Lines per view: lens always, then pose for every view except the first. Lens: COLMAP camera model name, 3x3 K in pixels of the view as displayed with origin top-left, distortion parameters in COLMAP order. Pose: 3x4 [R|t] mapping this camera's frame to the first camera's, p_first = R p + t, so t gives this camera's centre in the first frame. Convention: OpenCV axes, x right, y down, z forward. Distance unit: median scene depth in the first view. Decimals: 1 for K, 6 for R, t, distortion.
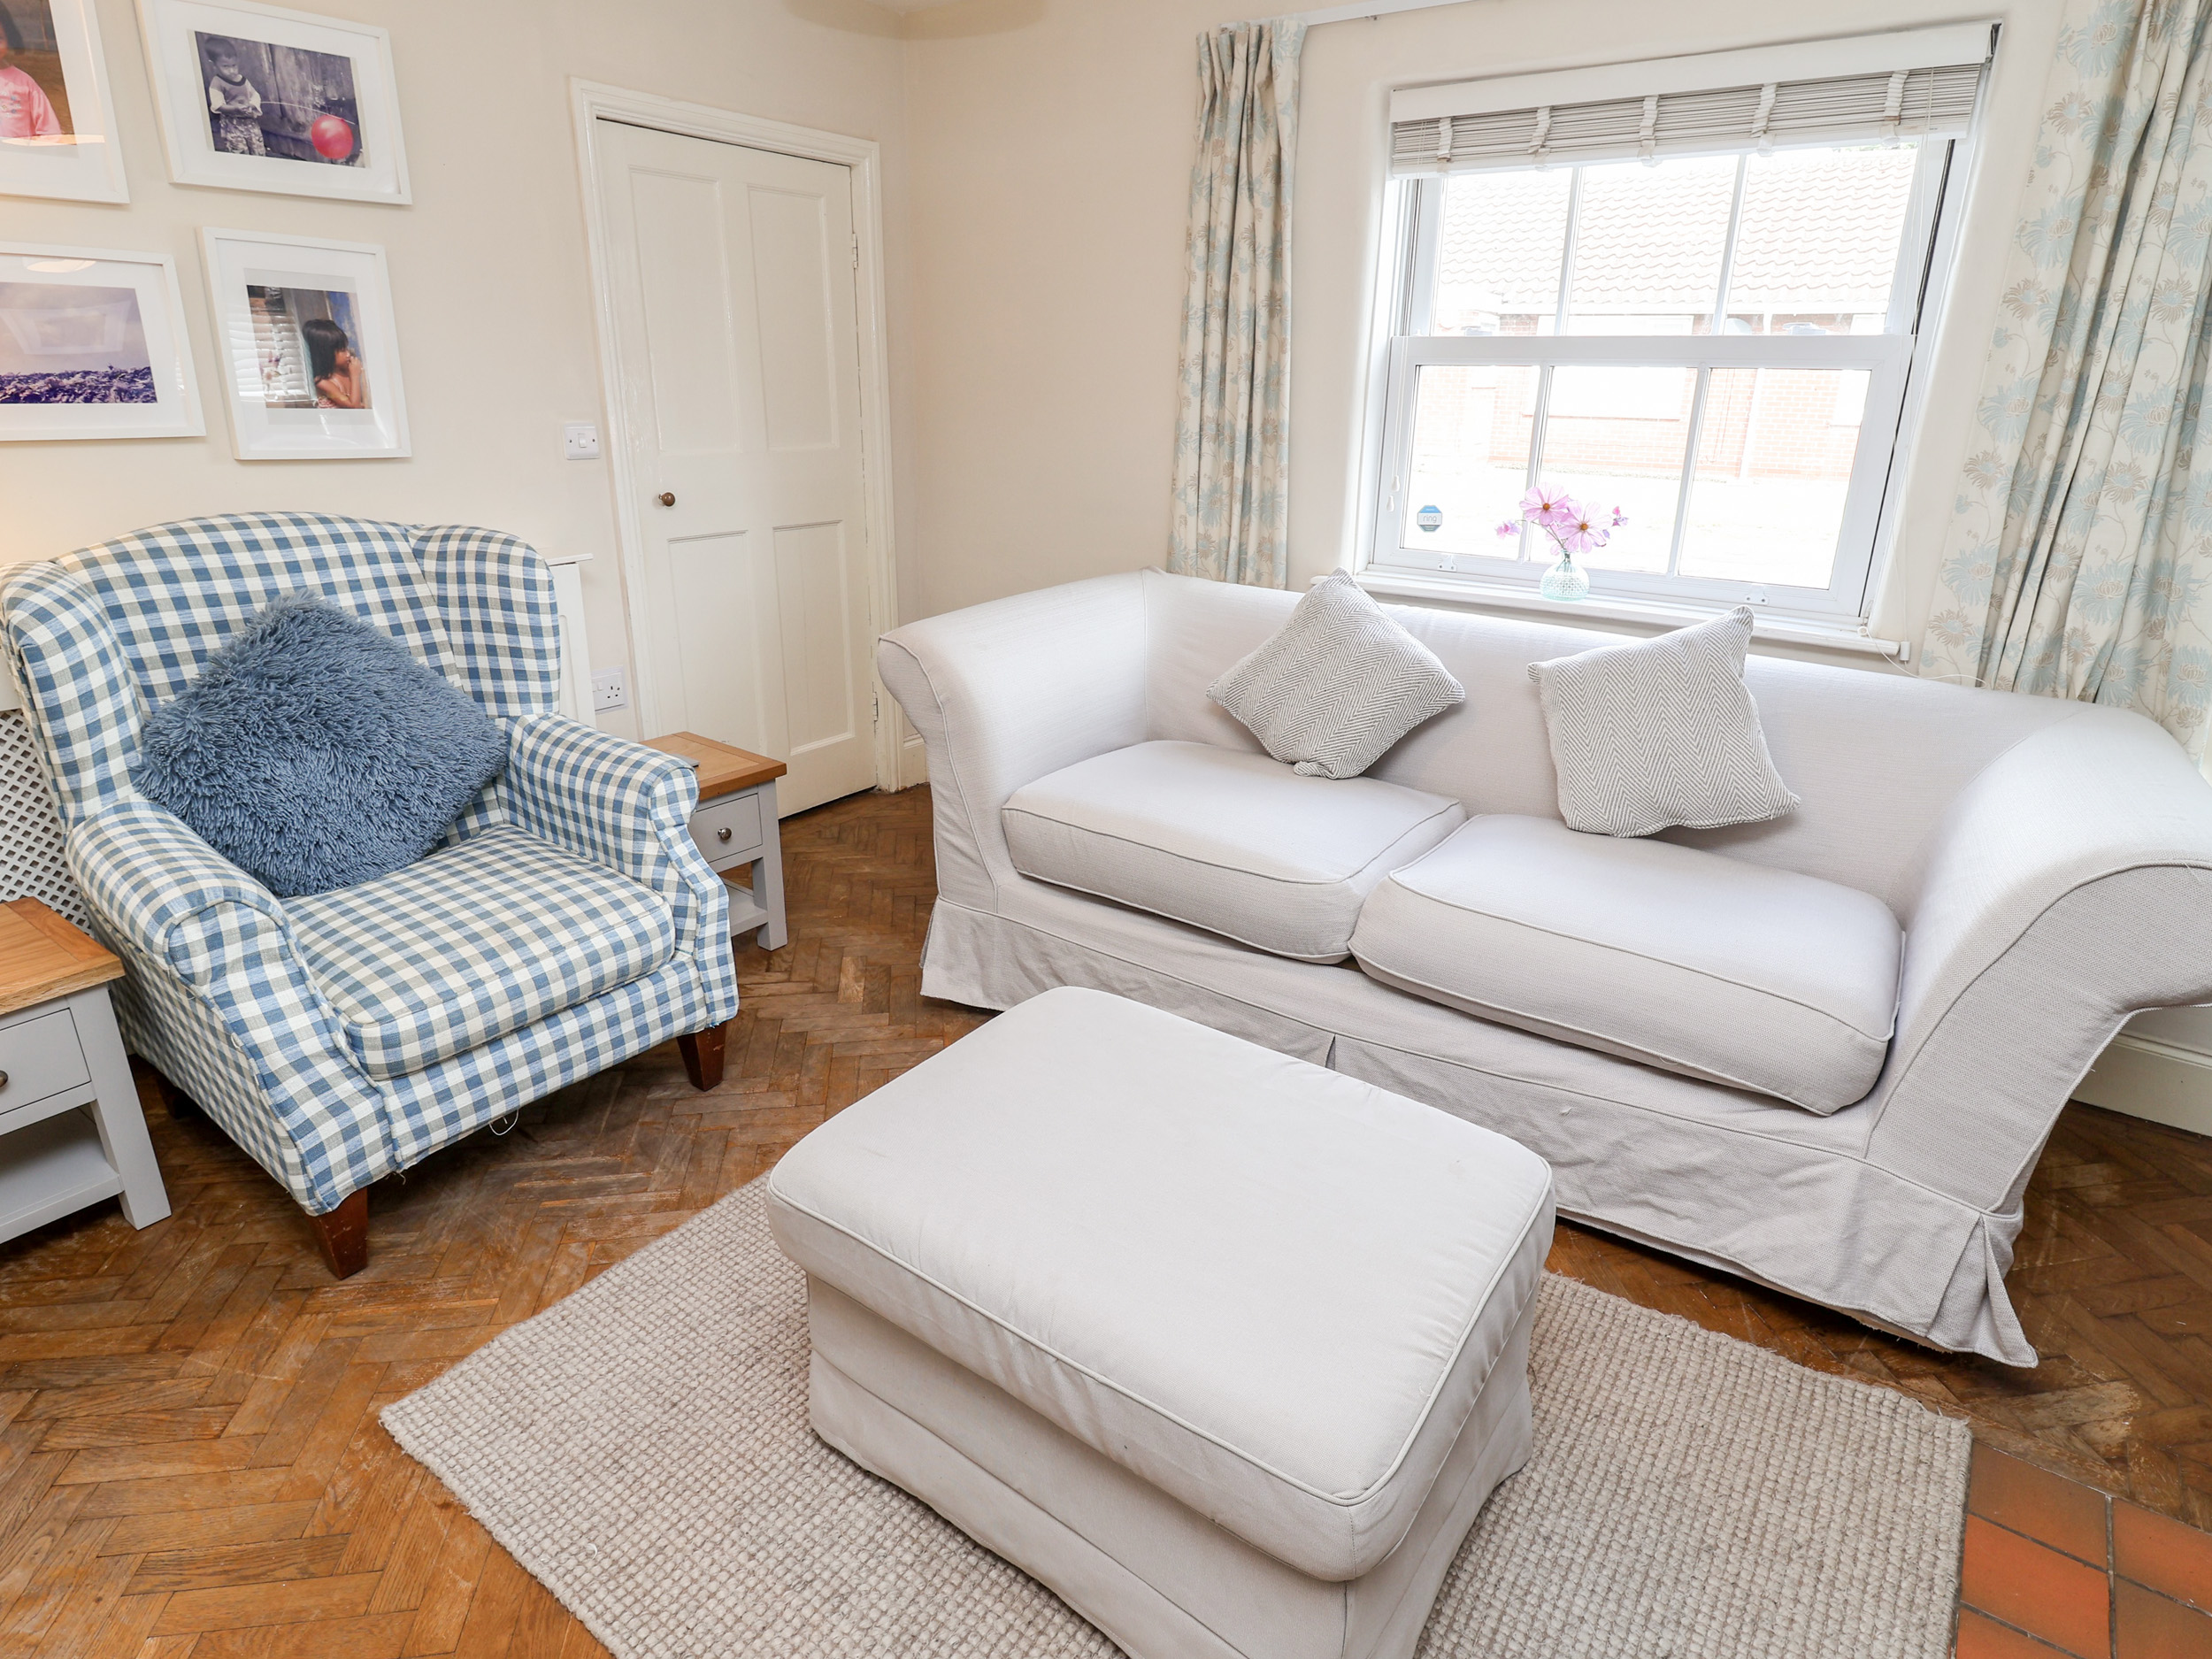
lens RADIAL K [[1184.8, 0, 1096.2], [0, 1184.8, 778.8], [0, 0, 1]] dist [0.003092, -0.015076]
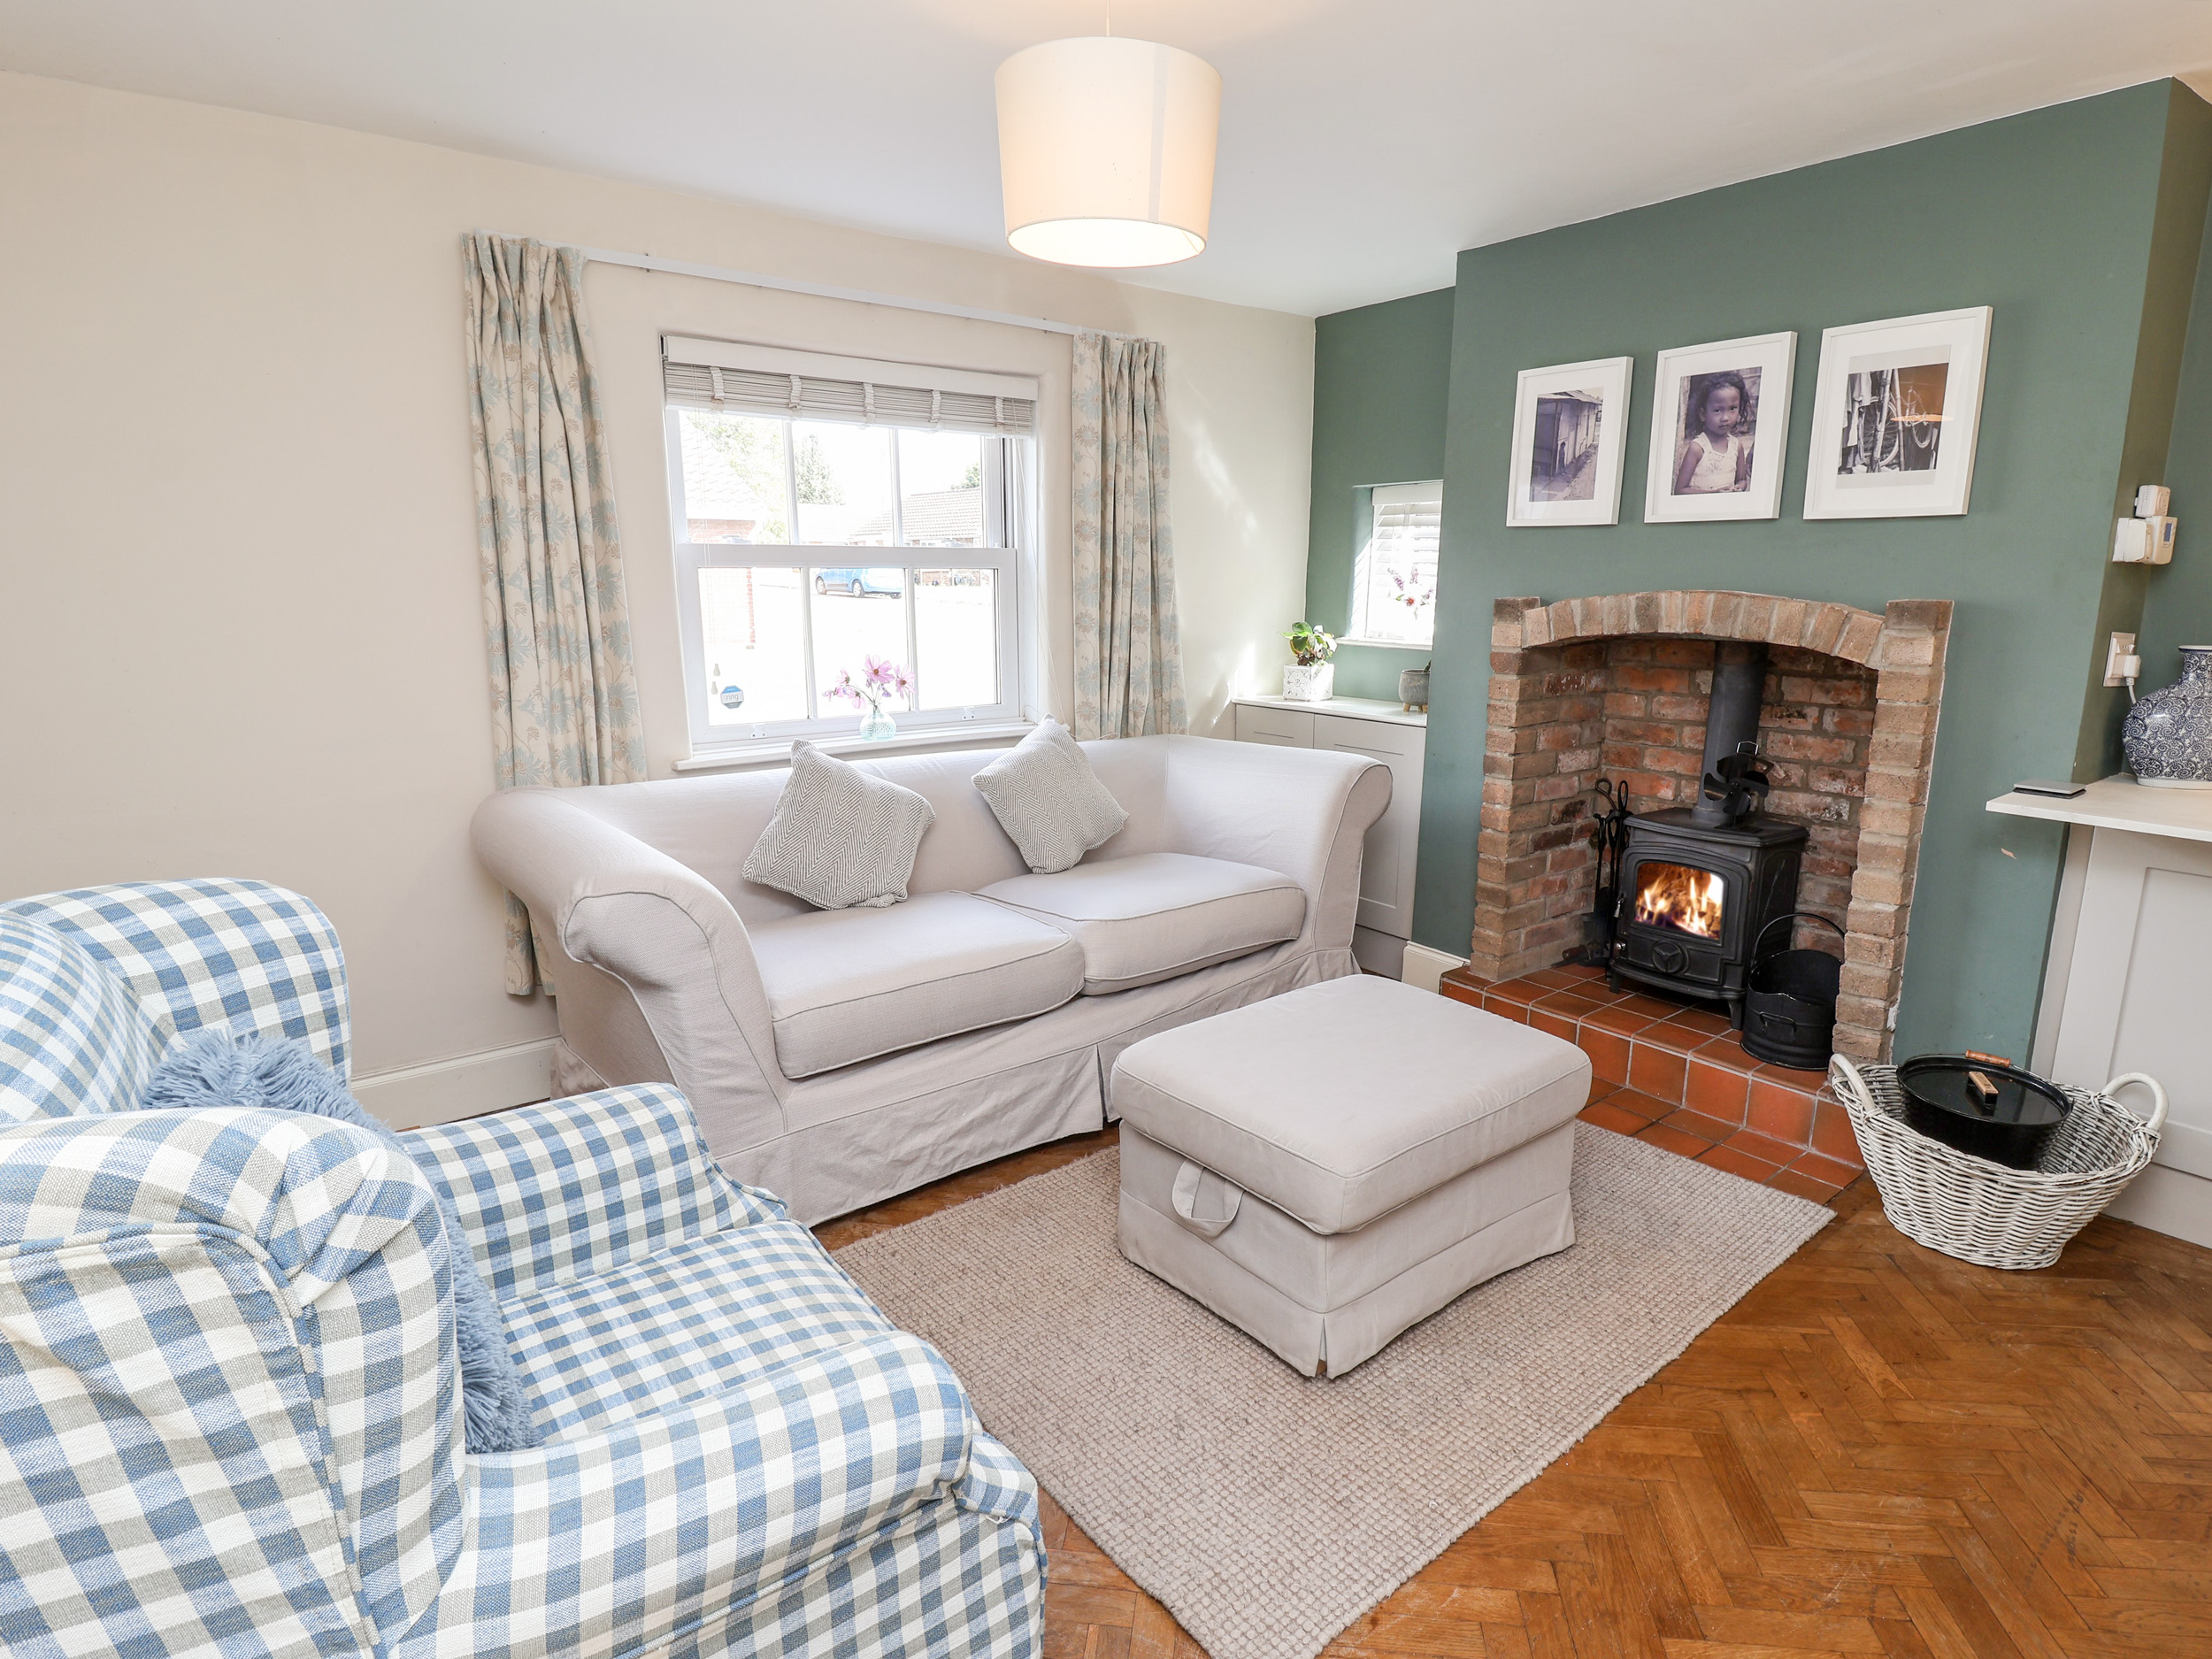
lens RADIAL K [[1162.3, 0, 1116.0], [0, 1162.3, 816.6], [0, 0, 1]] dist [0.001150, -0.014882]
pose [[0.286180, -0.207347, 0.935472, -0.813996], [0.313292, 0.942892, 0.113149, -0.144820], [-0.905511, 0.260695, 0.334796, 0.380187]]
